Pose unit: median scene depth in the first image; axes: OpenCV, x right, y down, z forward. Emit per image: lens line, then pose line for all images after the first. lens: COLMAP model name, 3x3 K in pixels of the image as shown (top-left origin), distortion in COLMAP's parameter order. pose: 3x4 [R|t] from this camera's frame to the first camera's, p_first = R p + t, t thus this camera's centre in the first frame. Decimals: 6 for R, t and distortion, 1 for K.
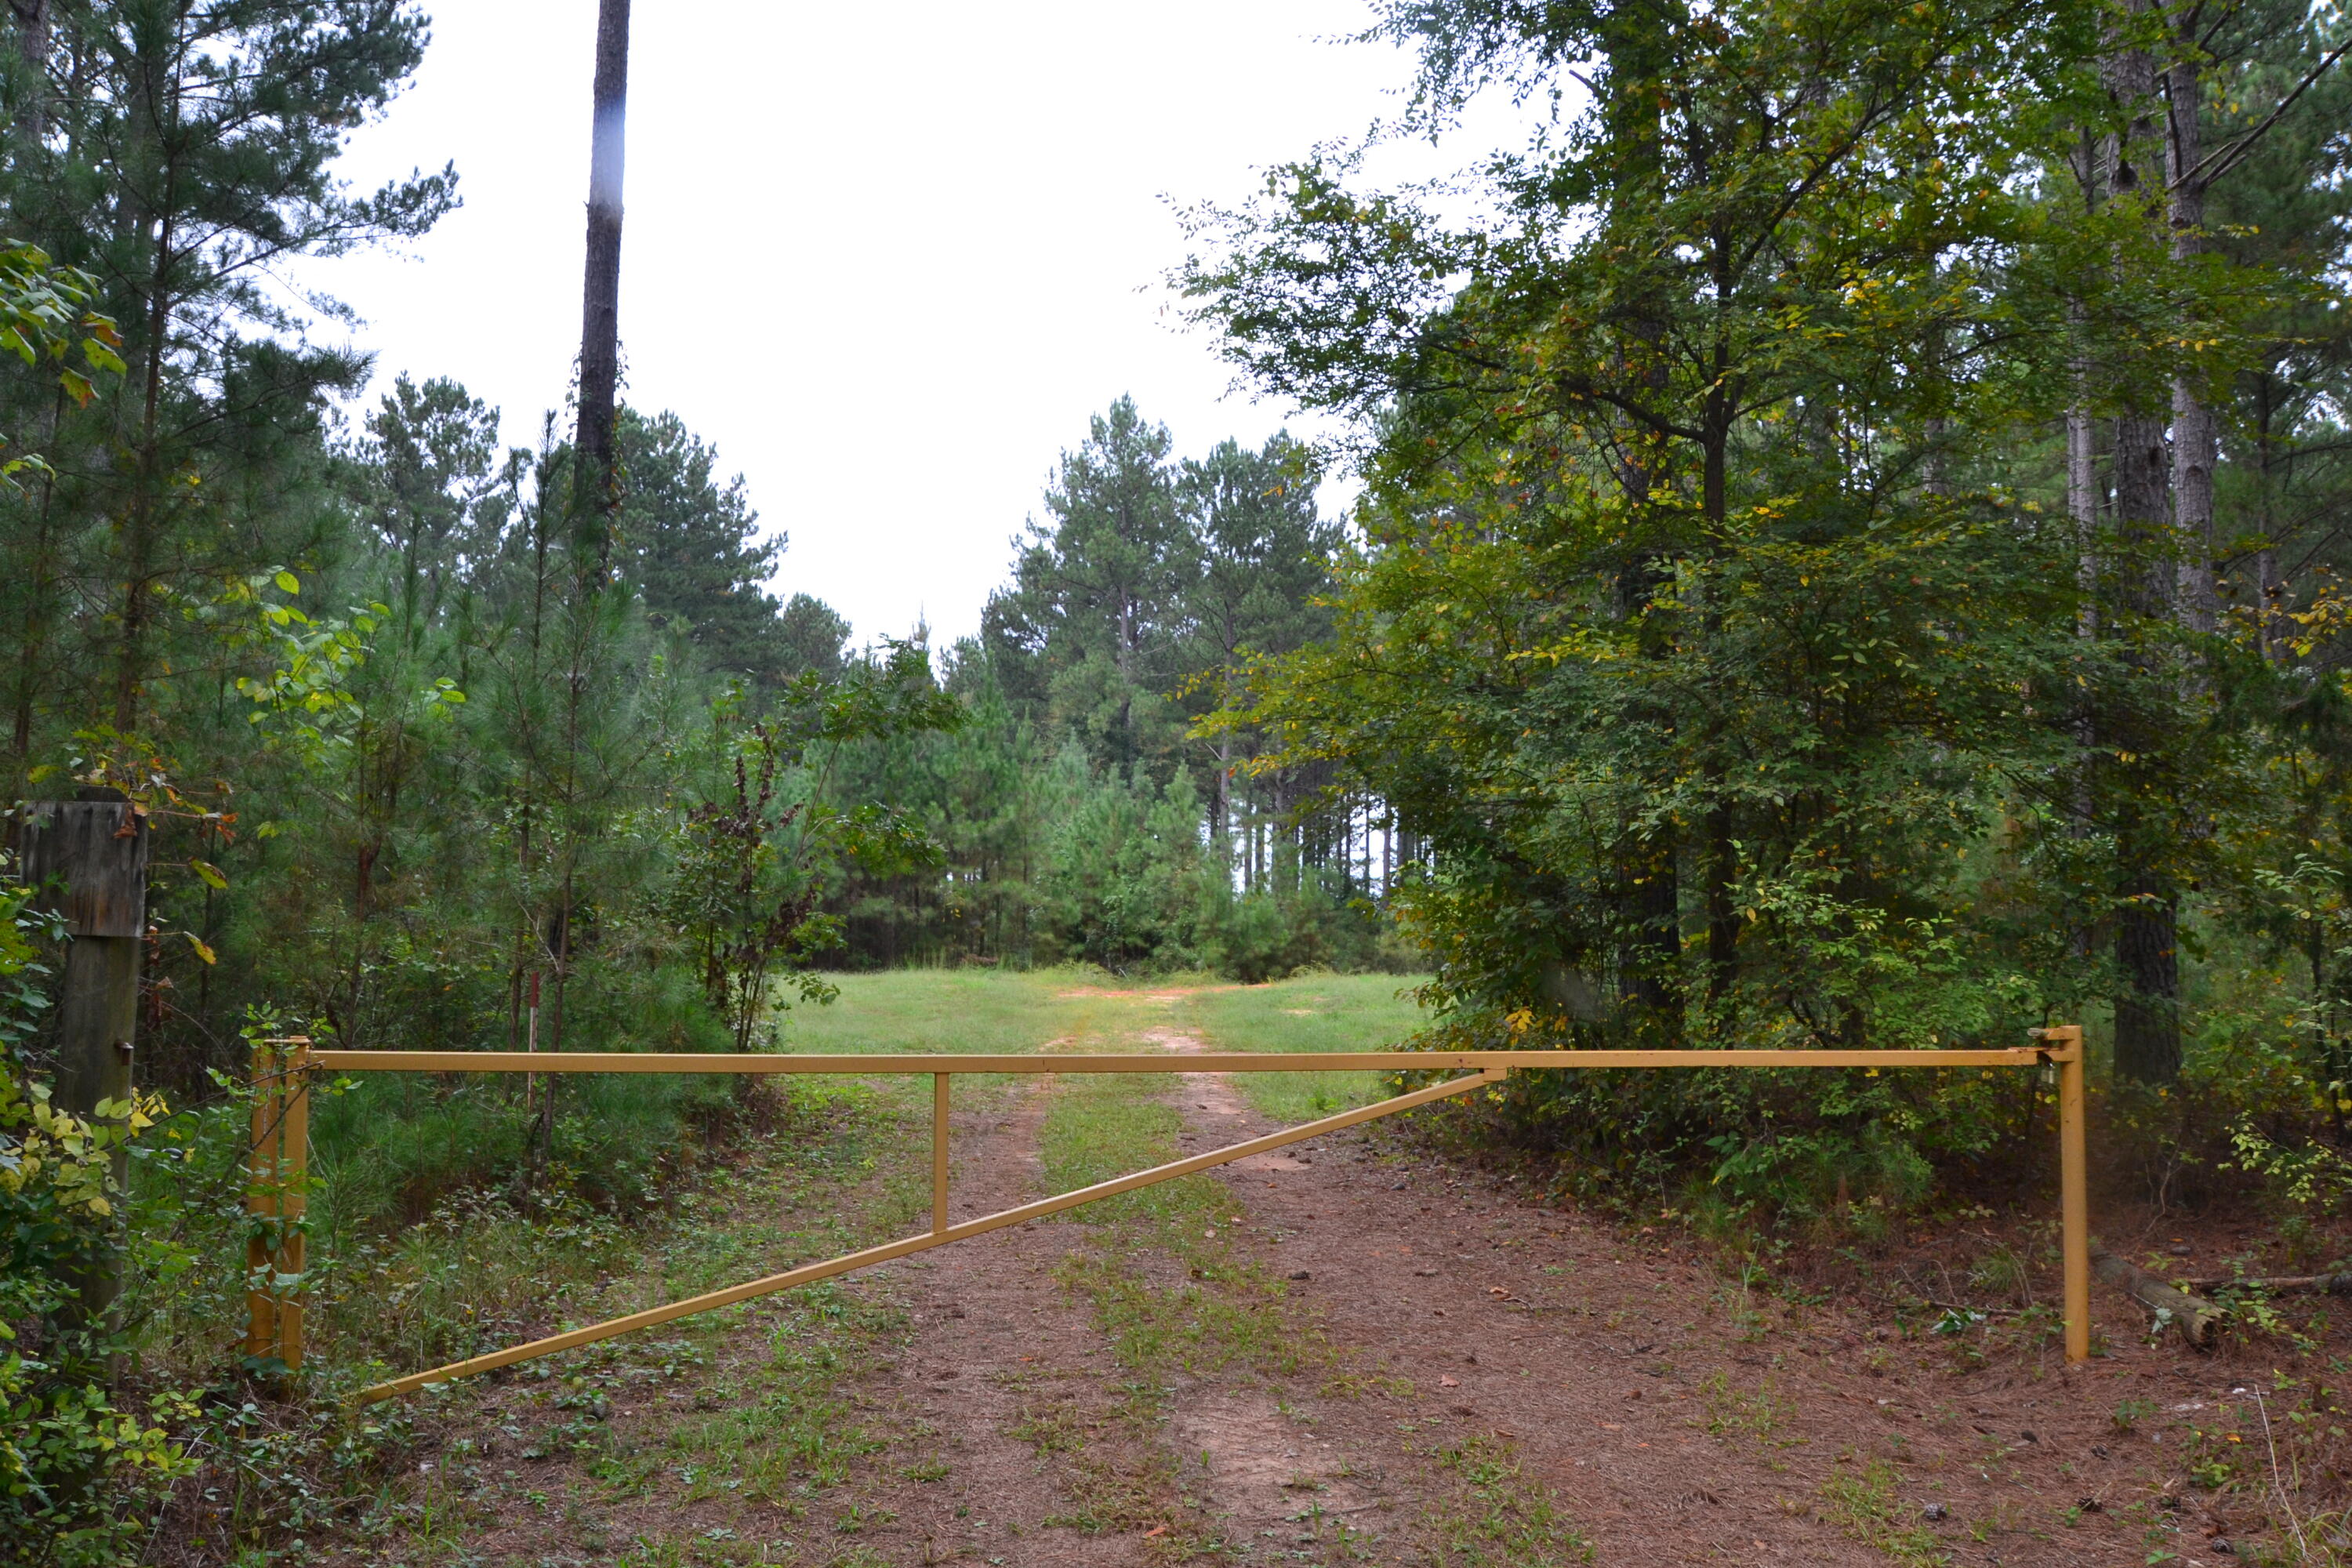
lens RADIAL K [[1831.7, 0, 1177.3], [0, 1831.7, 784.3], [0, 0, 1]] dist [-0.072440, 0.097008]
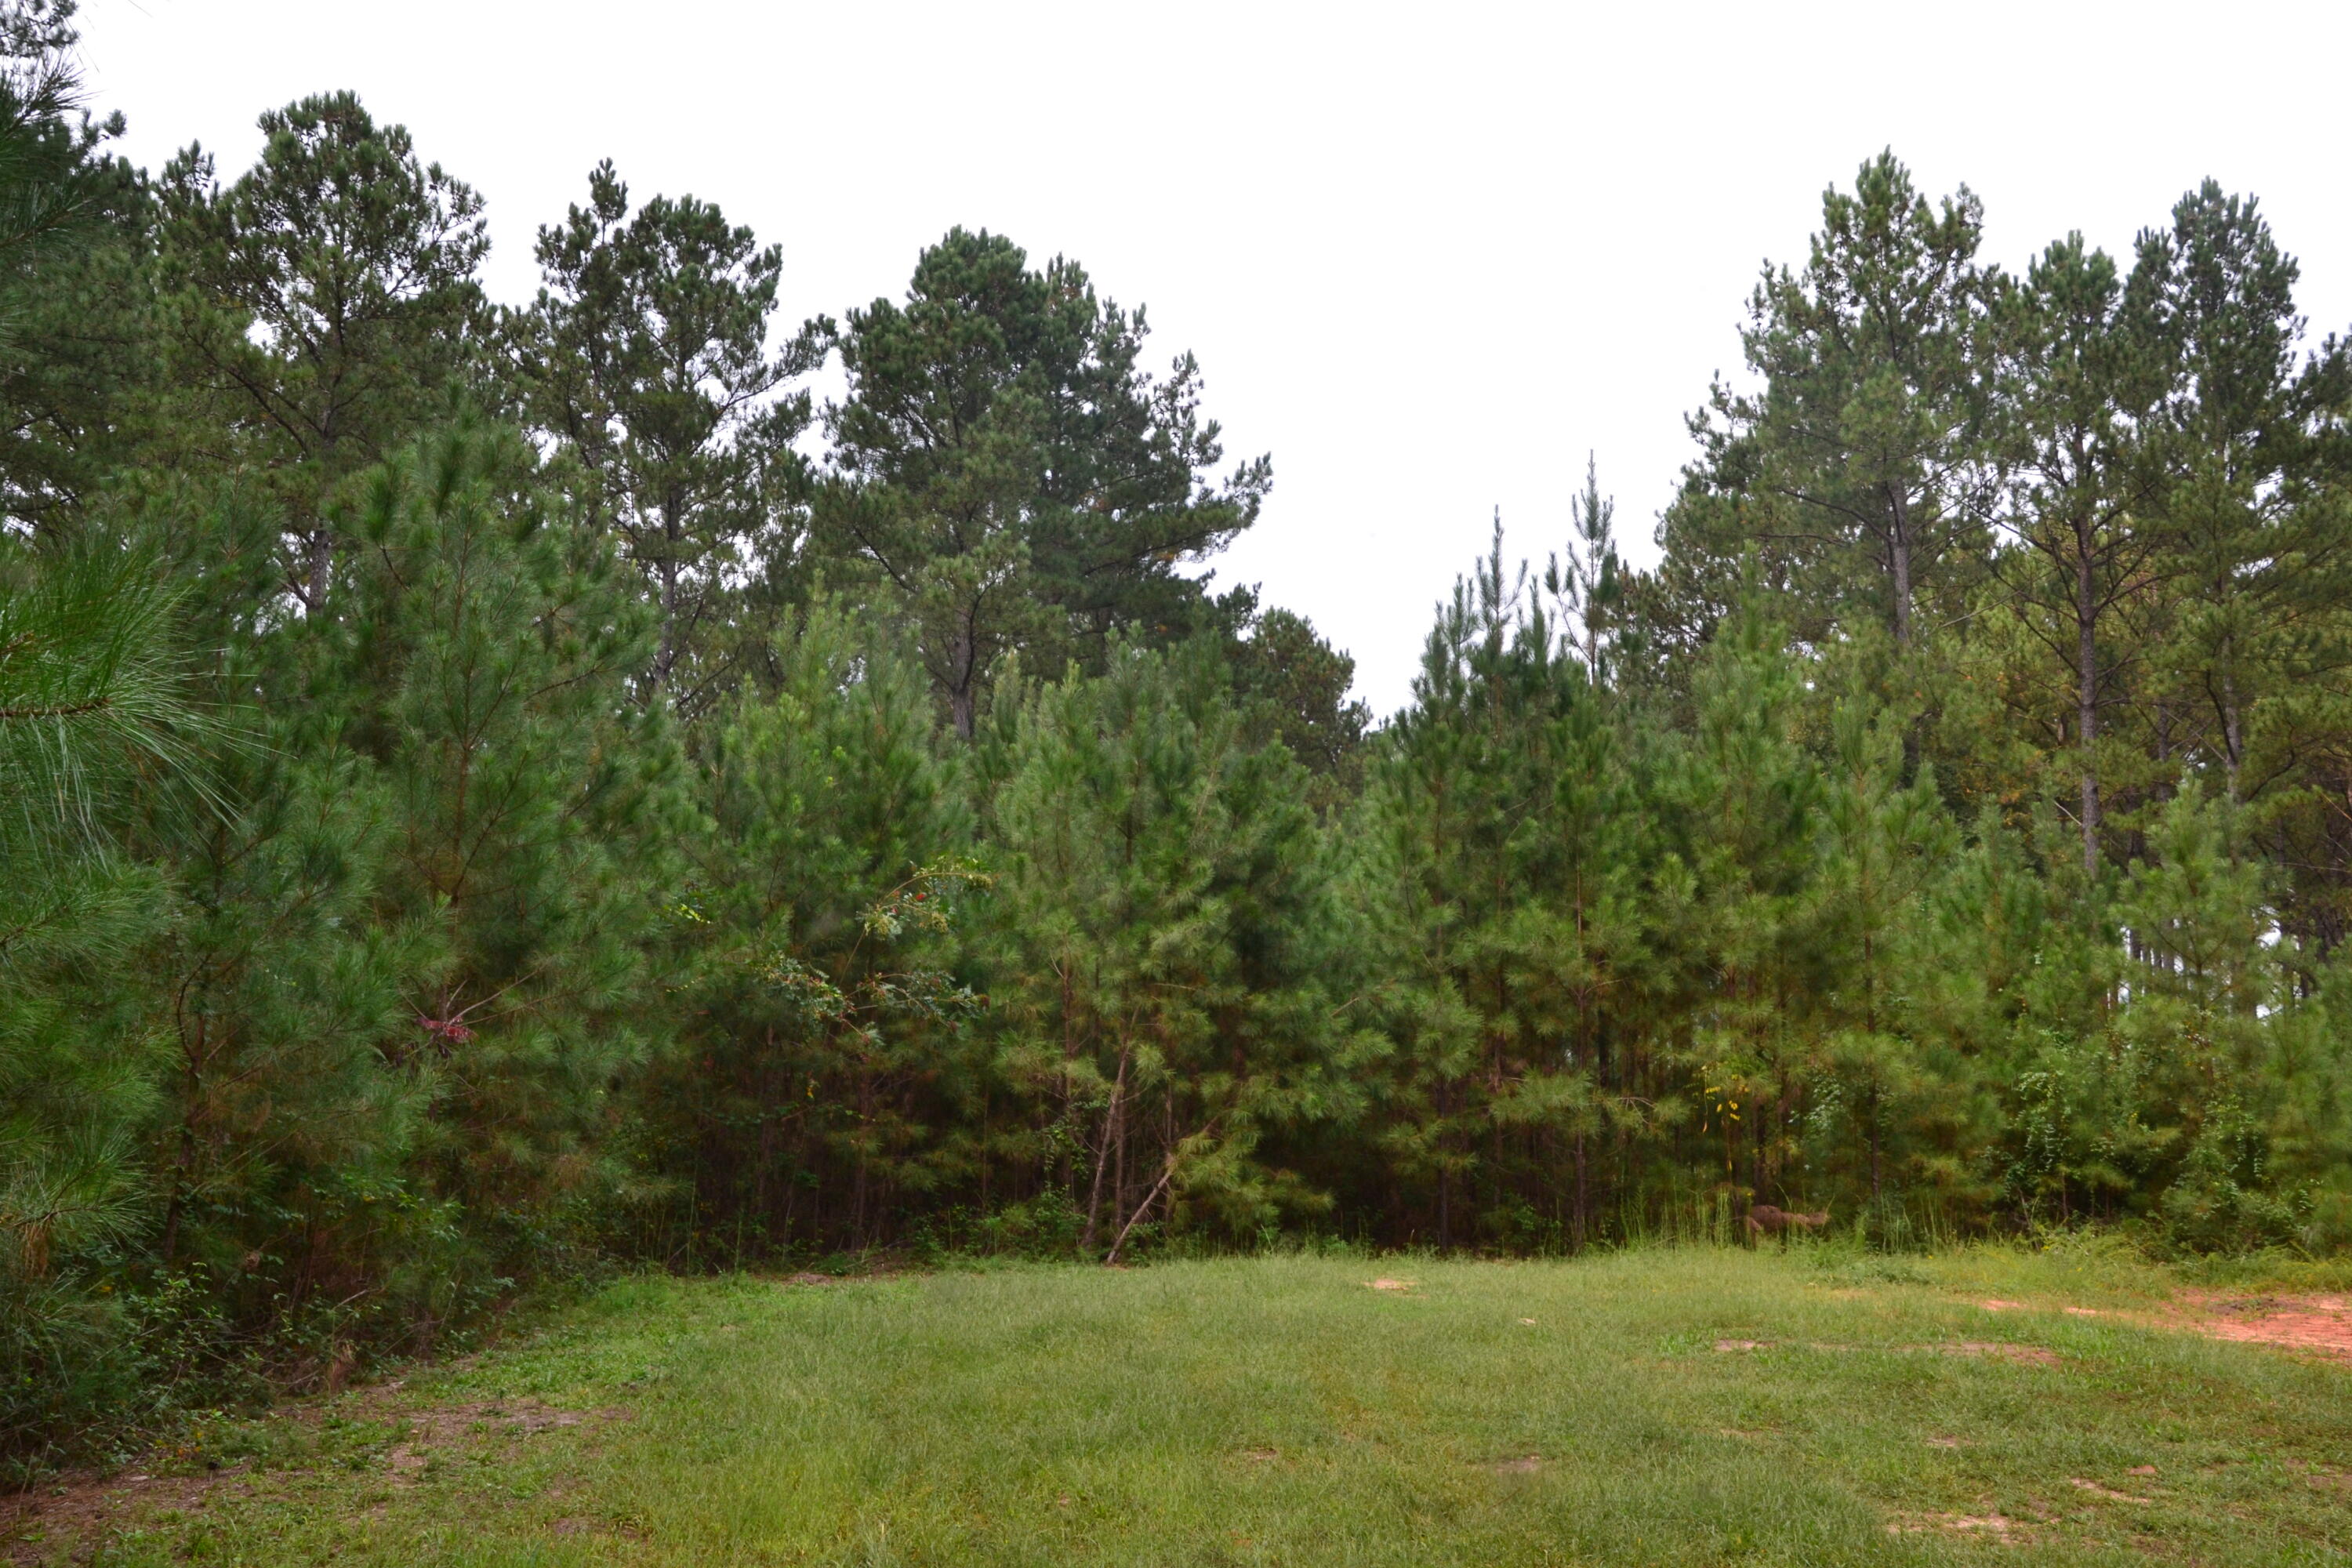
lens RADIAL K [[2335.1, 0, 1173.4], [0, 2335.1, 809.3], [0, 0, 1]] dist [-0.046195, 0.238337]
pose [[0.973254, -0.036478, -0.226816, -0.091644], [0.021591, 0.997467, -0.067774, 0.025397], [0.228714, 0.061064, 0.971577, 0.324284]]
